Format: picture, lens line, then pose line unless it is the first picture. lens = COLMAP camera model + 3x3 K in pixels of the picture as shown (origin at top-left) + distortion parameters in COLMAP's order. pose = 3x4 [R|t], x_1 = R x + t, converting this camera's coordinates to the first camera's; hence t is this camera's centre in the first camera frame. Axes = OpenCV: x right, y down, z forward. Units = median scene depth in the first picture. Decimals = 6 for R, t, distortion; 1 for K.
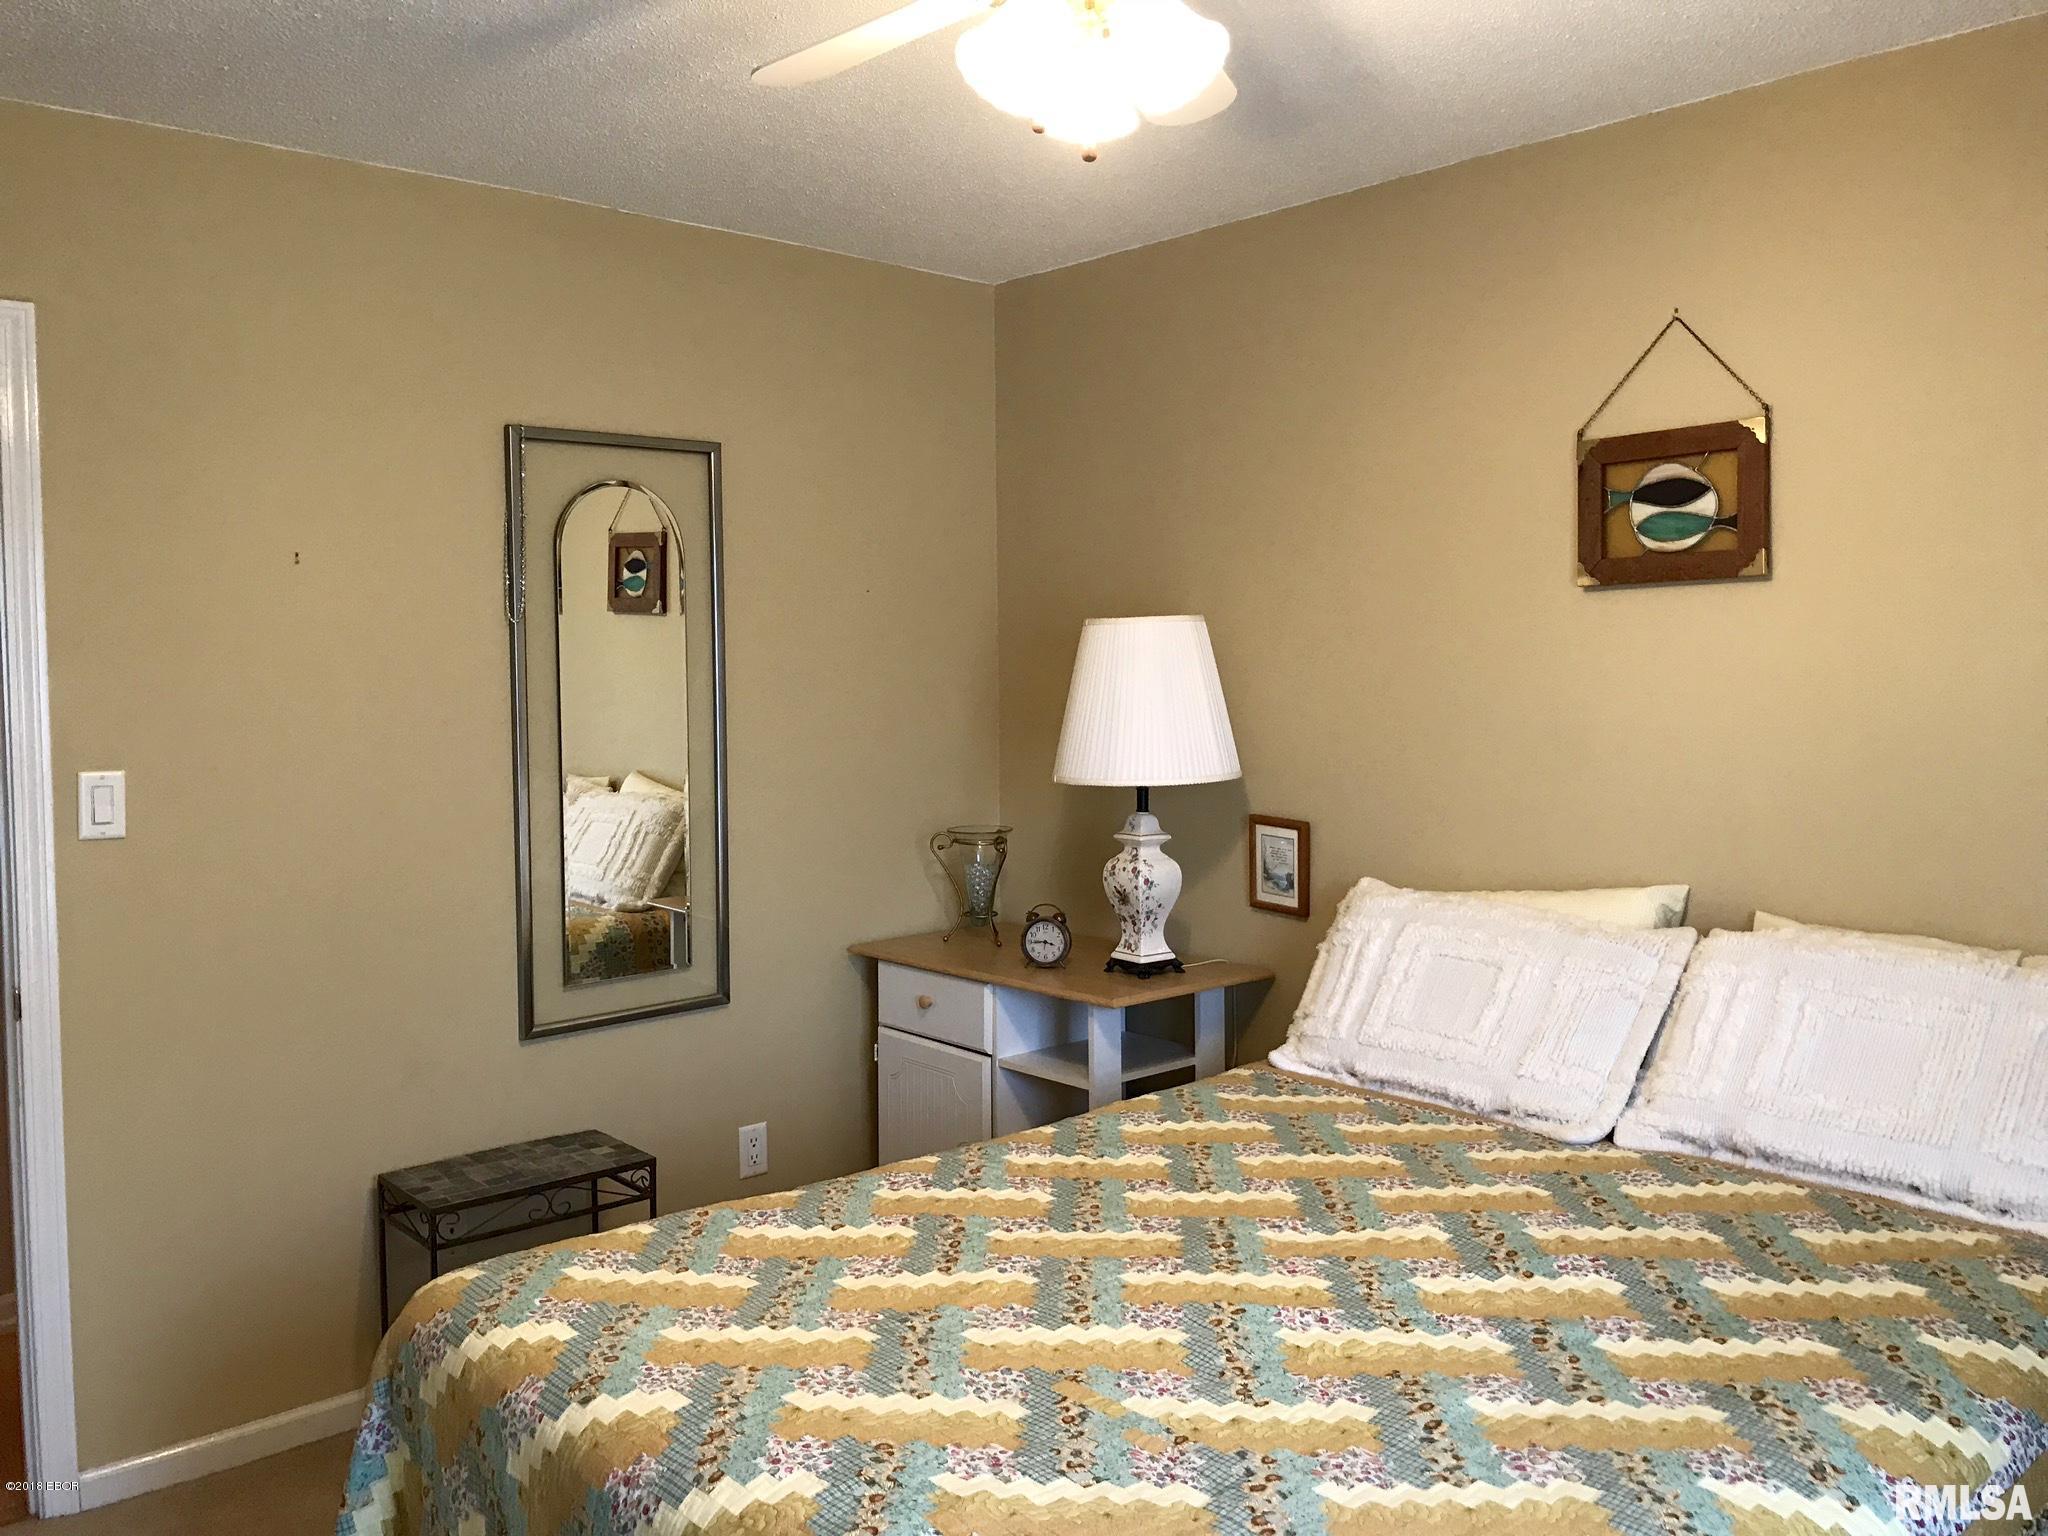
lens RADIAL K [[1703.6, 0, 1011.2], [0, 1703.6, 768.7], [0, 0, 1]] dist [0.029553, -0.044182]
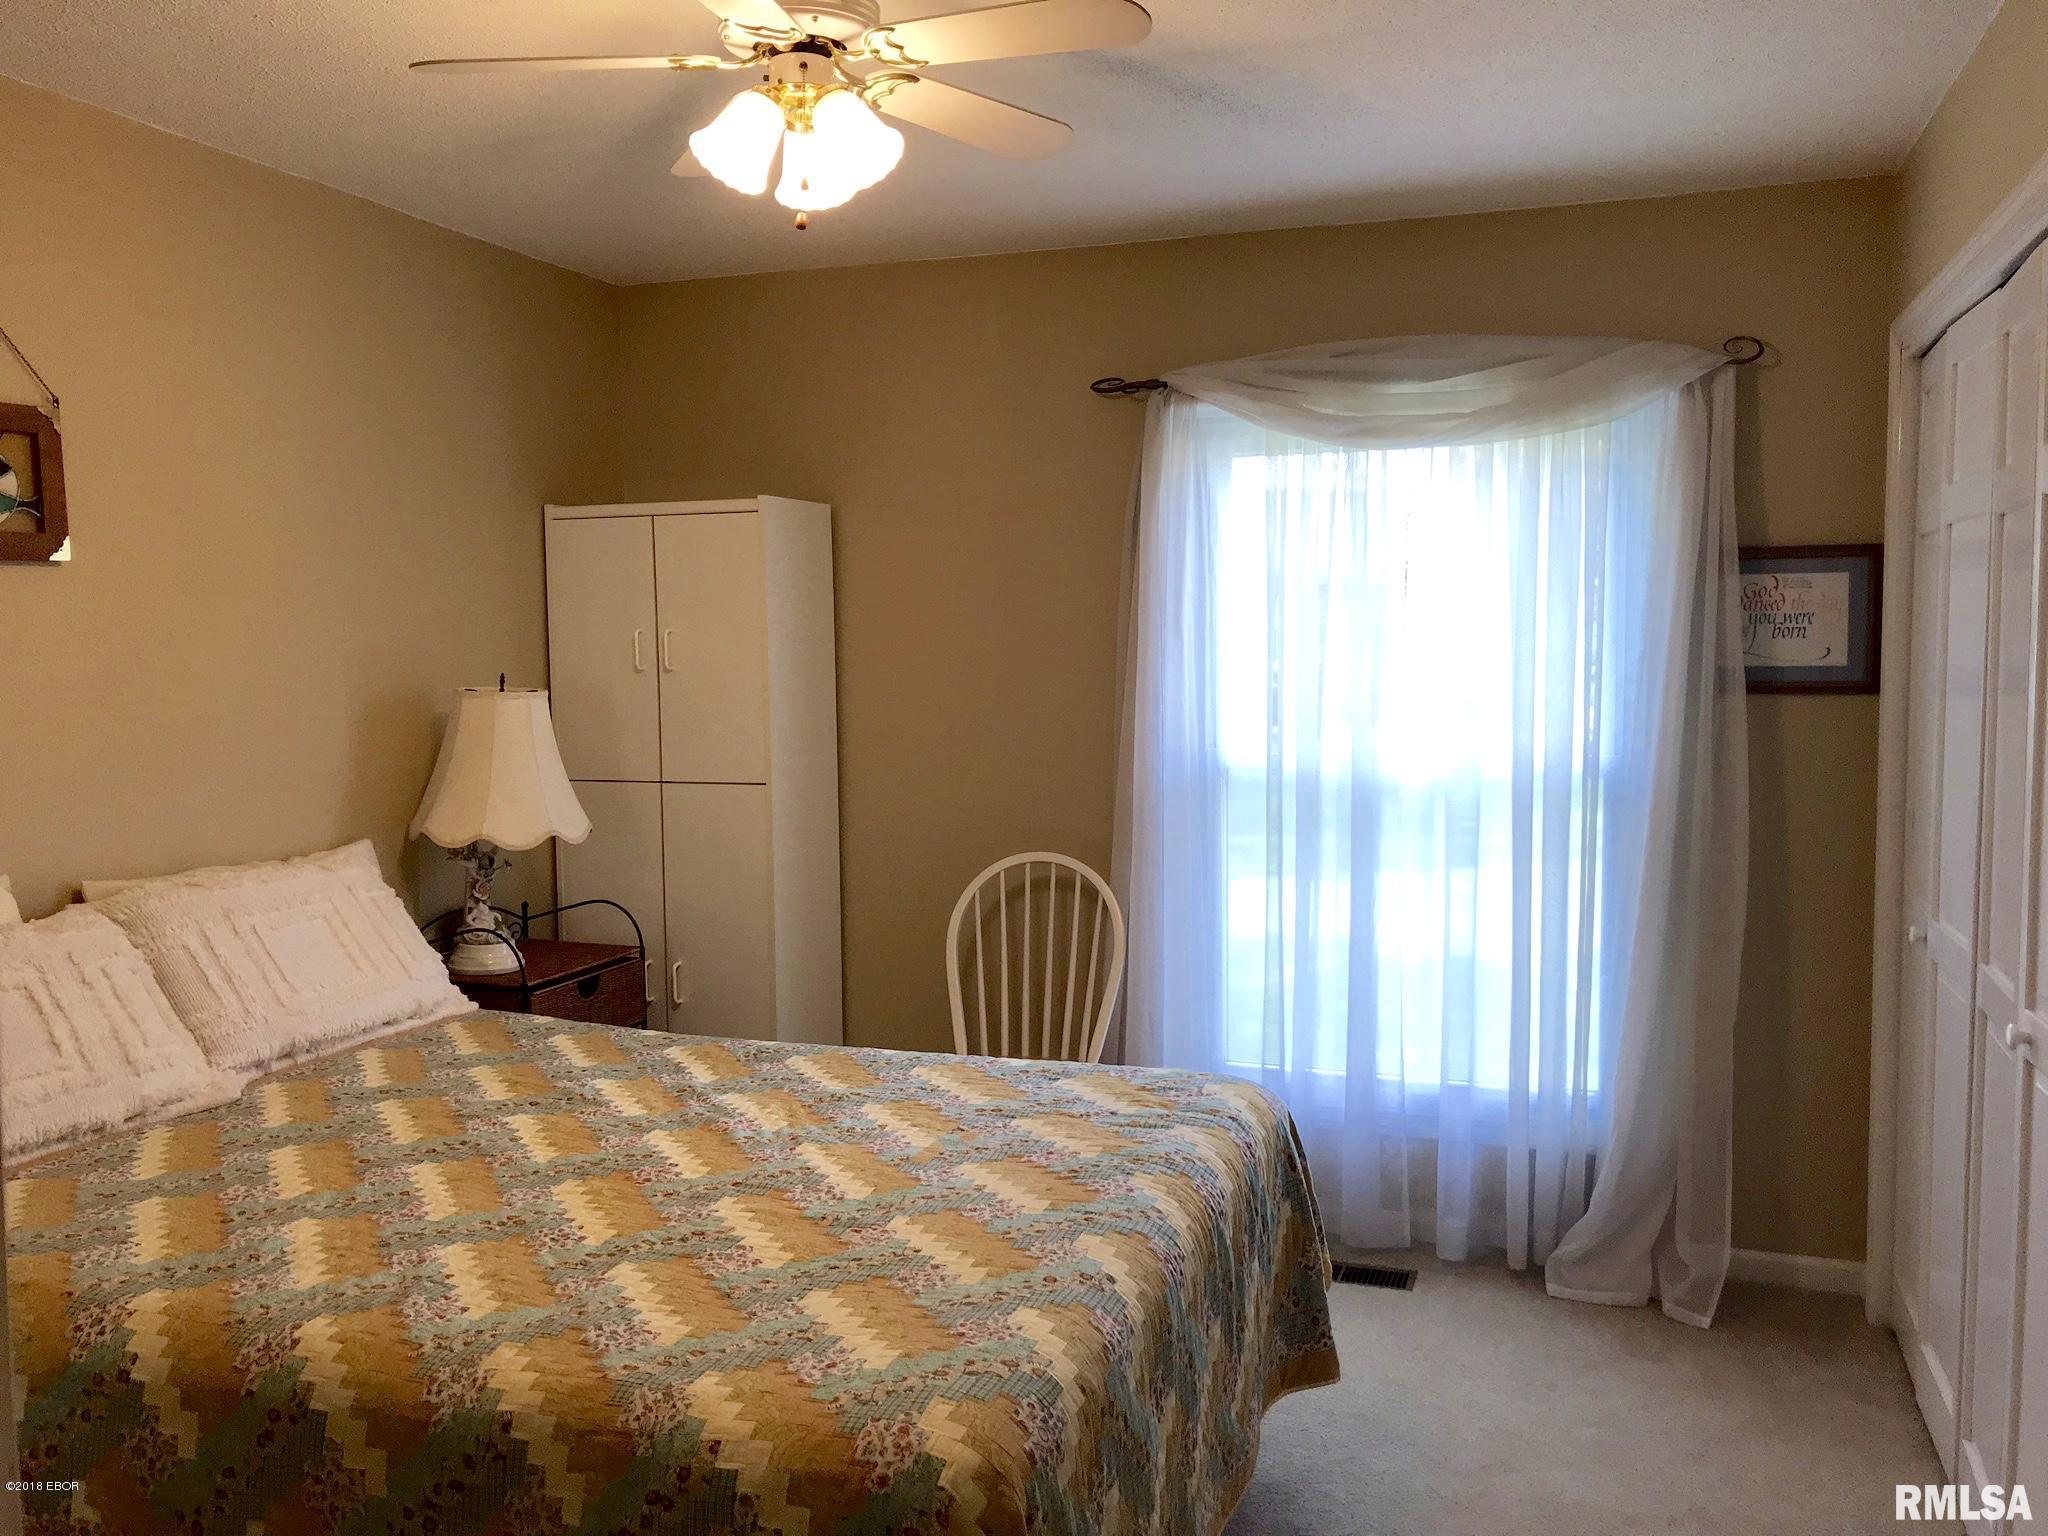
lens RADIAL K [[1703.6, 0, 1014.1], [0, 1703.6, 766.4], [0, 0, 1]] dist [0.029553, -0.044182]
pose [[-0.491182, -0.050332, 0.869602, -0.945079], [0.070028, 0.992816, 0.097017, -0.060970], [-0.868237, 0.108550, -0.484129, 1.258384]]
